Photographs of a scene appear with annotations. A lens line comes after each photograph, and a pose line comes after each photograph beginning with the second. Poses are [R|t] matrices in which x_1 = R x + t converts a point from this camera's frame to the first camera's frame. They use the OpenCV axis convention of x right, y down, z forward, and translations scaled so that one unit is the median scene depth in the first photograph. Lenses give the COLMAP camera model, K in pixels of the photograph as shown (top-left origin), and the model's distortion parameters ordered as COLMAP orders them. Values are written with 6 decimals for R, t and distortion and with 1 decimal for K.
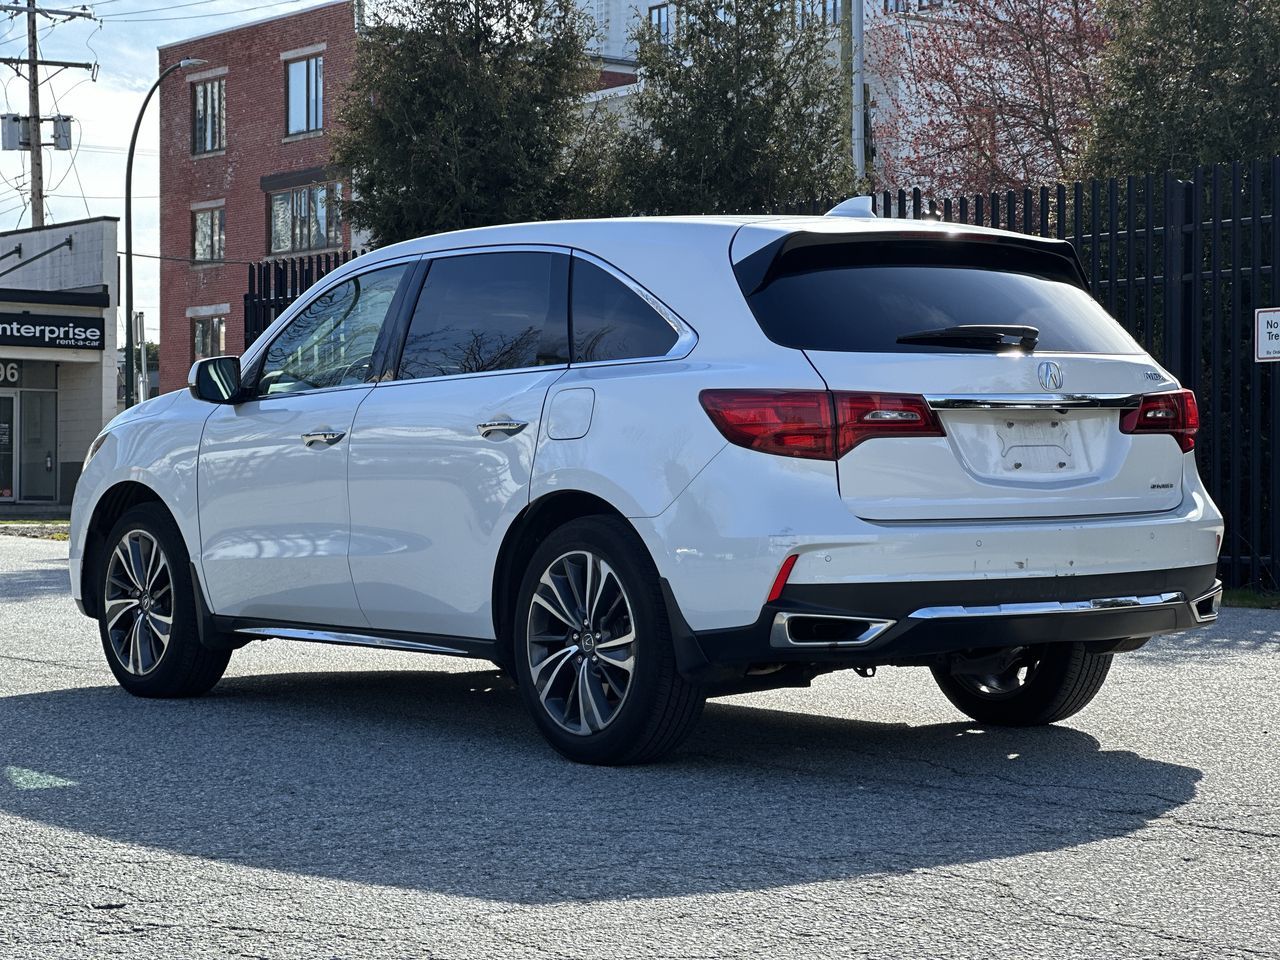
lens RADIAL K [[2865.2, 0, 640.0], [0, 2865.2, 480.0], [0, 0, 1]] dist [-0.173986, 3.230476]
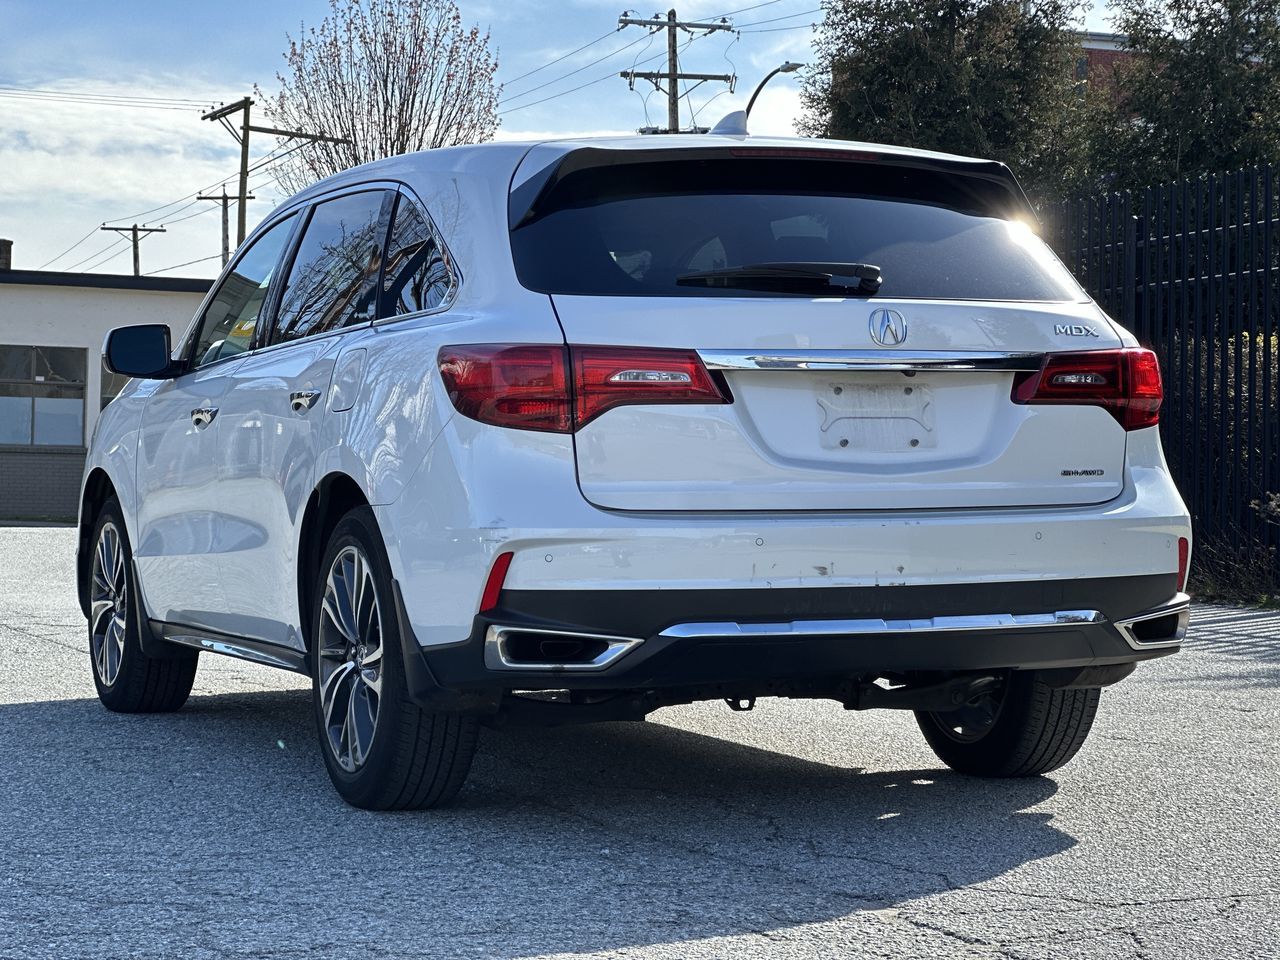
lens RADIAL K [[2865.2, 0, 640.0], [0, 2865.2, 480.0], [0, 0, 1]] dist [-0.173986, 3.230476]
pose [[0.966978, 0.006564, -0.254775, 0.266046], [-0.008055, 0.999956, -0.004812, 0.008876], [0.254732, 0.006705, 0.966988, 0.226833]]
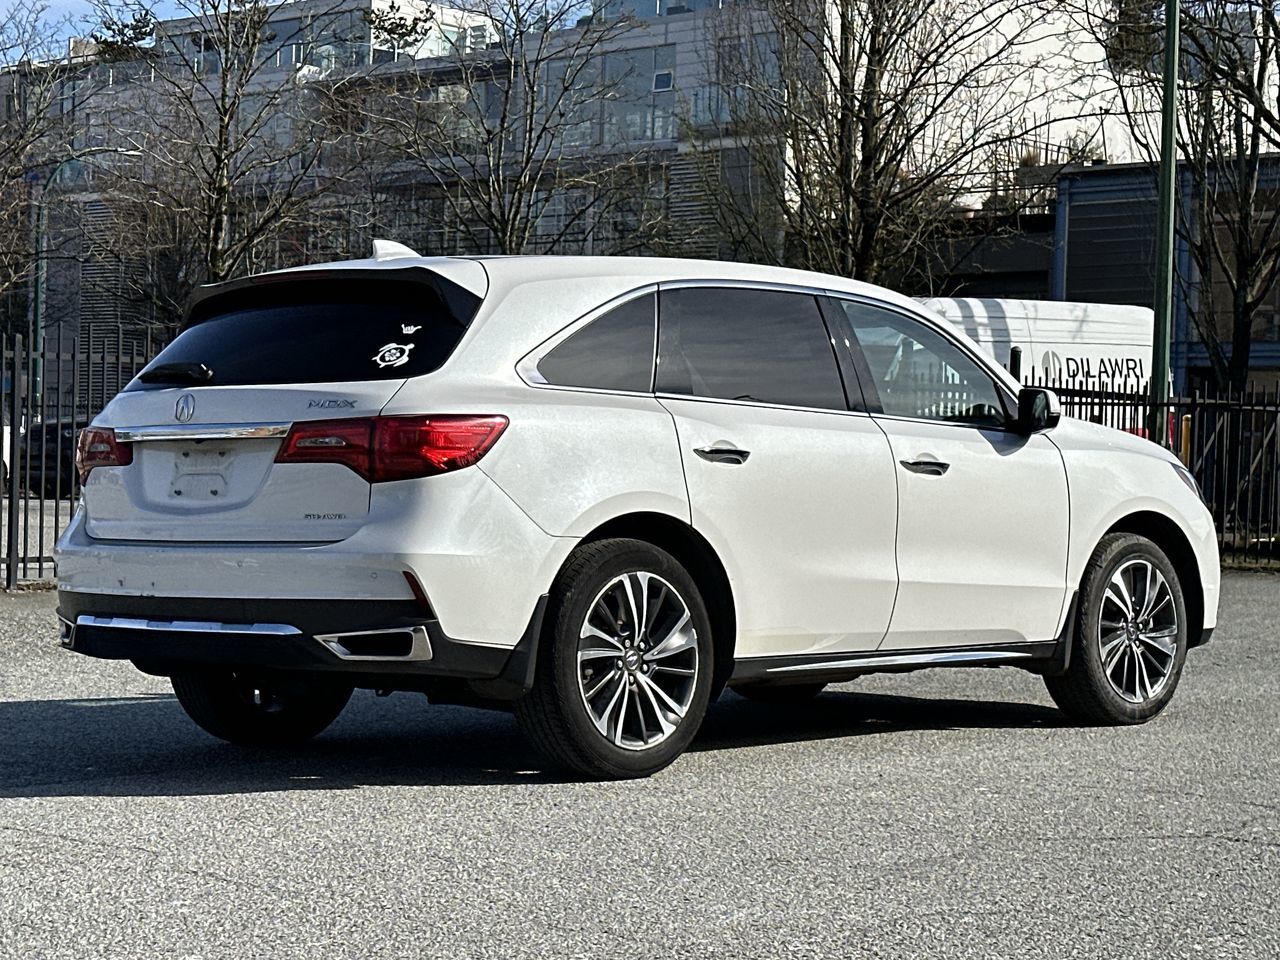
lens RADIAL K [[2622.3, 0, 640.4], [0, 2622.3, 505.2], [0, 0, 1]] dist [0.175474, -0.070085]
pose [[0.177828, 0.008346, -0.984026, 1.091222], [-0.019119, 0.999805, 0.005024, -0.008259], [0.983876, 0.017920, 0.177952, 0.957291]]
